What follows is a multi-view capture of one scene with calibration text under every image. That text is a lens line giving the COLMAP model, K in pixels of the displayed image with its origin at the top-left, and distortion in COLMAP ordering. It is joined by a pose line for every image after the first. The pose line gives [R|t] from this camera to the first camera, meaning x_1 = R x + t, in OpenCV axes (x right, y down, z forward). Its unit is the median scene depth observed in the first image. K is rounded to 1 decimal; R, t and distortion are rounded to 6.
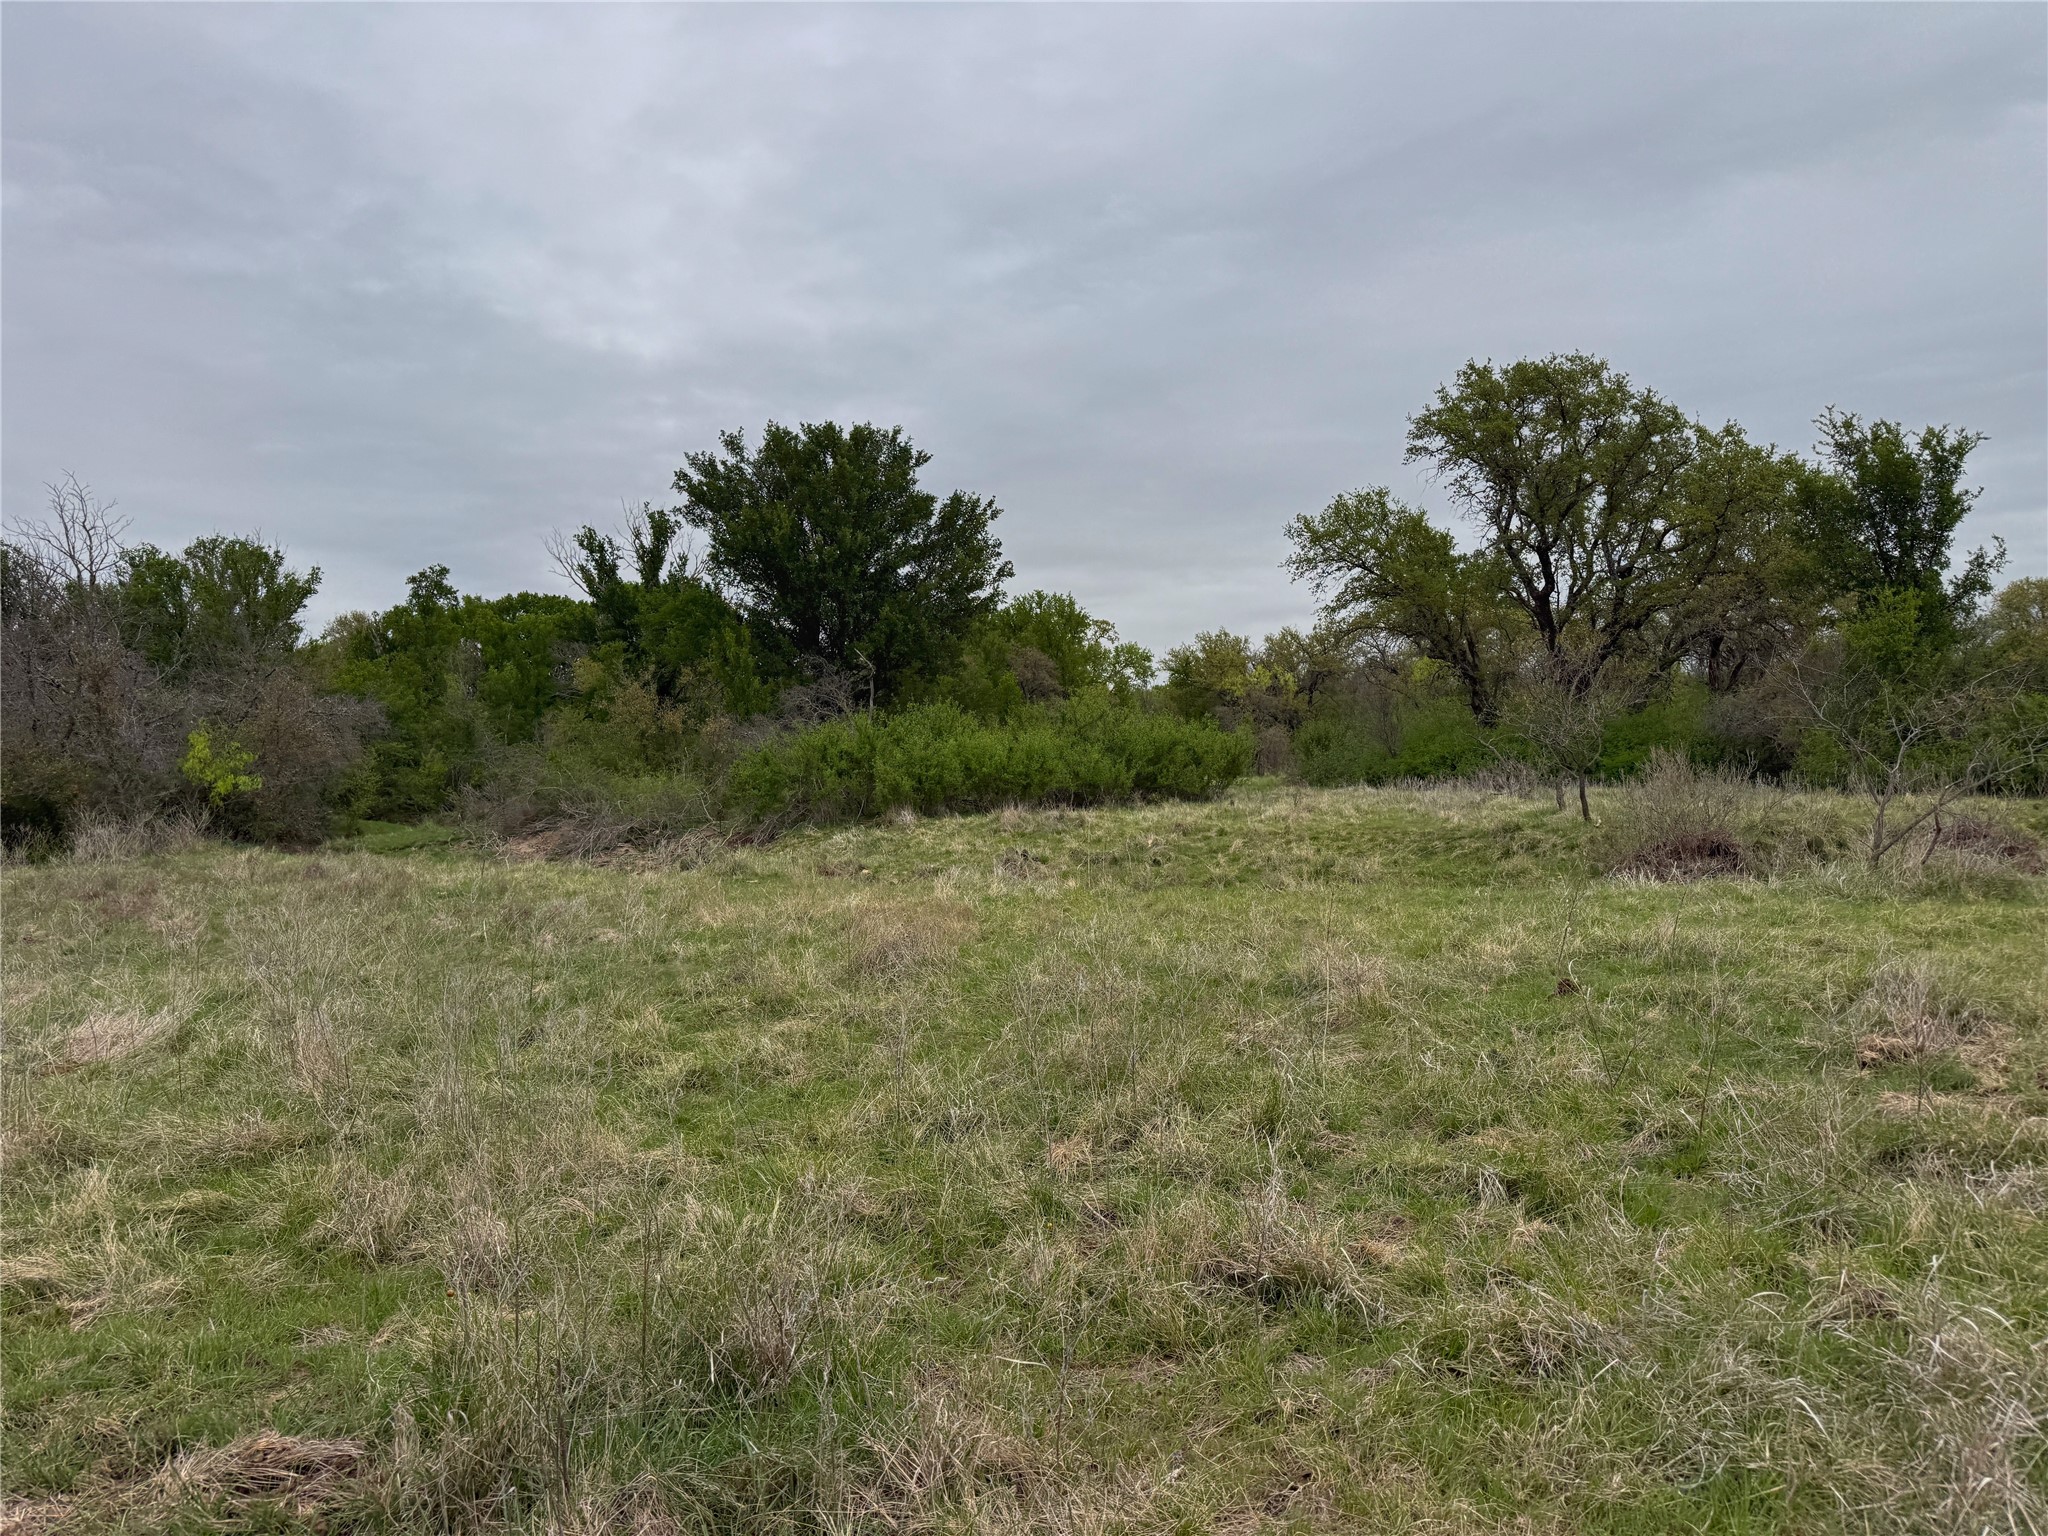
lens RADIAL K [[1435.5, 0, 1024.0], [0, 1435.5, 768.0], [0, 0, 1]] dist [0.001663, 0.002306]
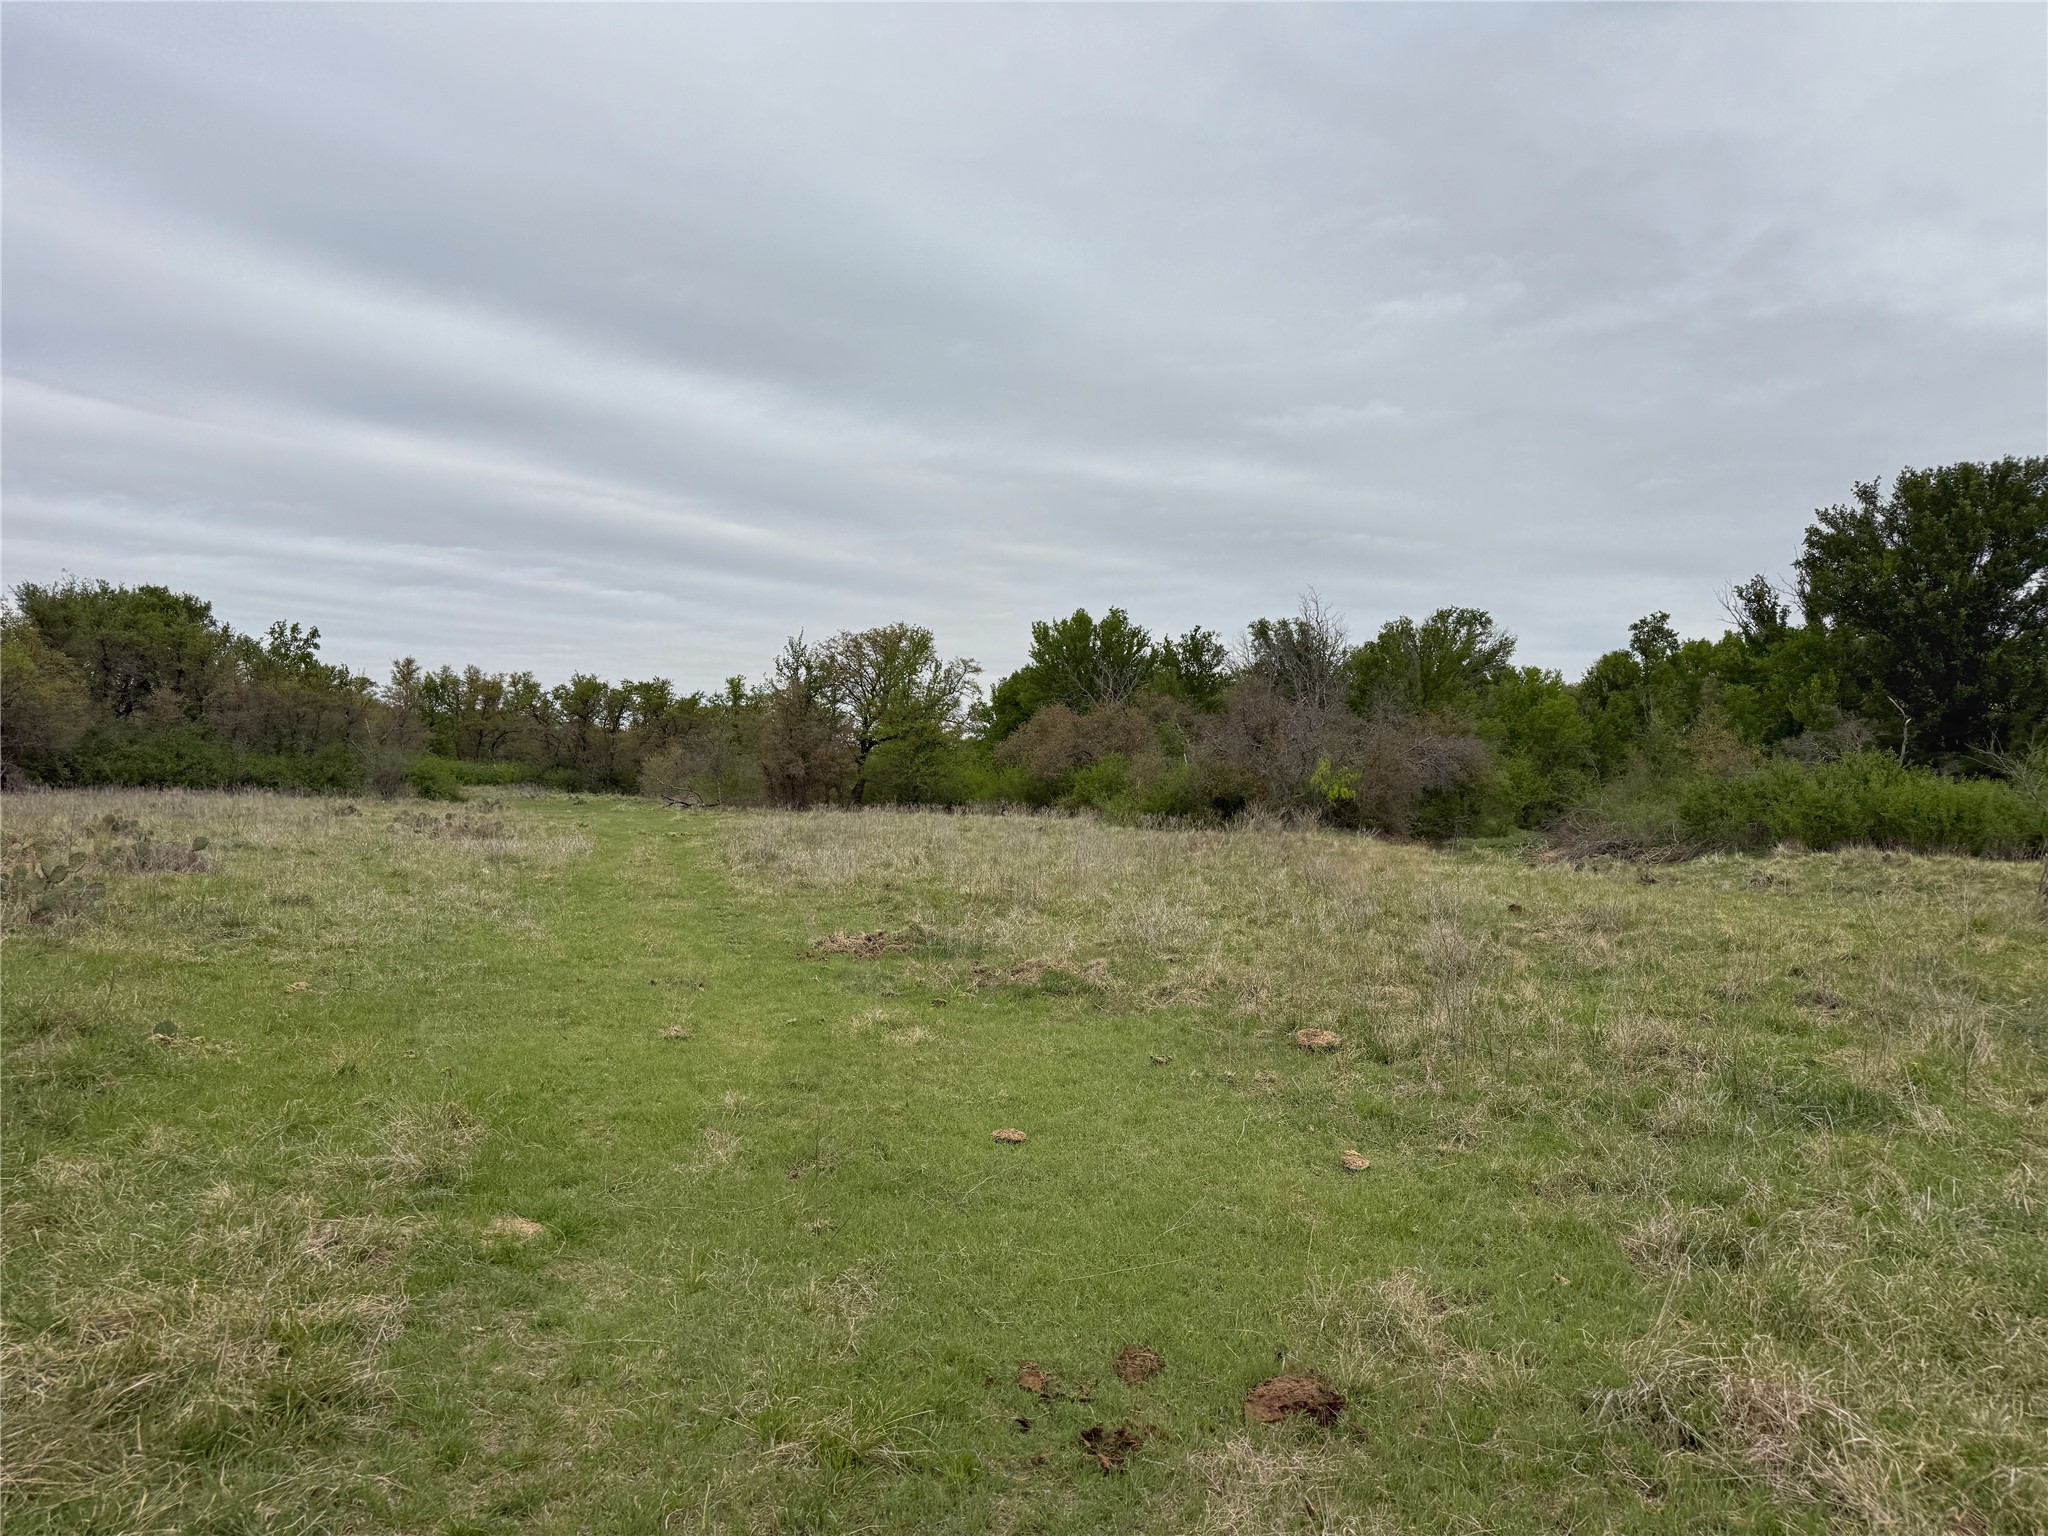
lens RADIAL K [[1435.5, 0, 1024.0], [0, 1435.5, 768.0], [0, 0, 1]] dist [0.001663, 0.002306]
pose [[0.614463, 0.035231, -0.788158, 0.228789], [-0.046913, 0.998866, 0.008075, -0.005809], [0.787549, 0.032013, 0.615419, -0.108259]]
